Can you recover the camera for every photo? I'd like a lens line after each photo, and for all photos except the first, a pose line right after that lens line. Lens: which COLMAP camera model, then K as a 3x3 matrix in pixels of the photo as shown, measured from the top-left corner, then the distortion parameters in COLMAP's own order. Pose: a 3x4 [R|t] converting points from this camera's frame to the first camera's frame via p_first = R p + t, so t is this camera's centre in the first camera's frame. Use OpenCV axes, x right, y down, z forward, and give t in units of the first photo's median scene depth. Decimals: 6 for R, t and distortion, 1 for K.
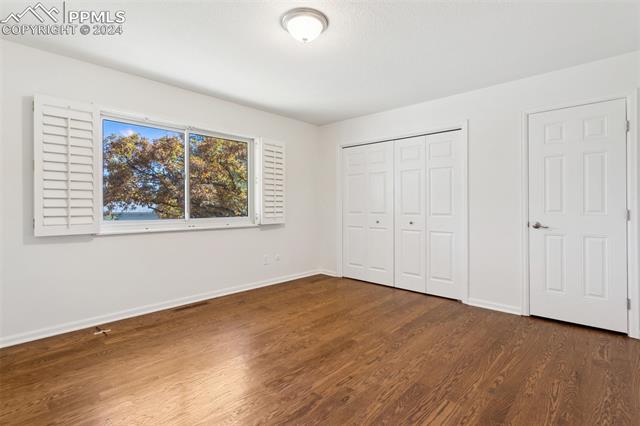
lens RADIAL K [[310.4, 0, 320.9], [0, 310.4, 208.8], [0, 0, 1]] dist [0.002464, 0.000036]
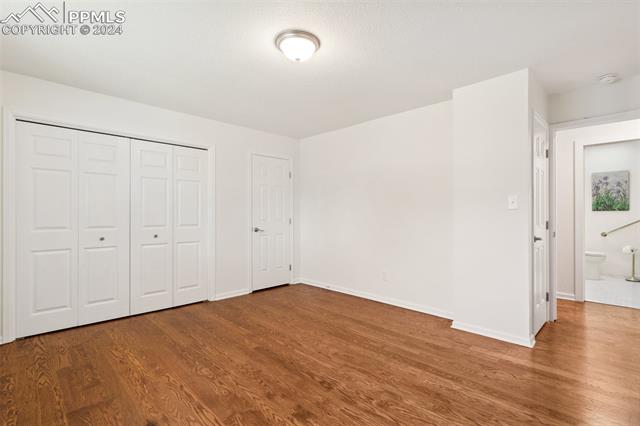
lens RADIAL K [[310.4, 0, 320.9], [0, 310.4, 208.8], [0, 0, 1]] dist [0.002464, 0.000036]
pose [[0.034277, 0.019162, 0.999229, -0.891659], [0.014336, 0.999704, -0.019663, -0.014005], [-0.999310, 0.014999, 0.033993, 0.710362]]
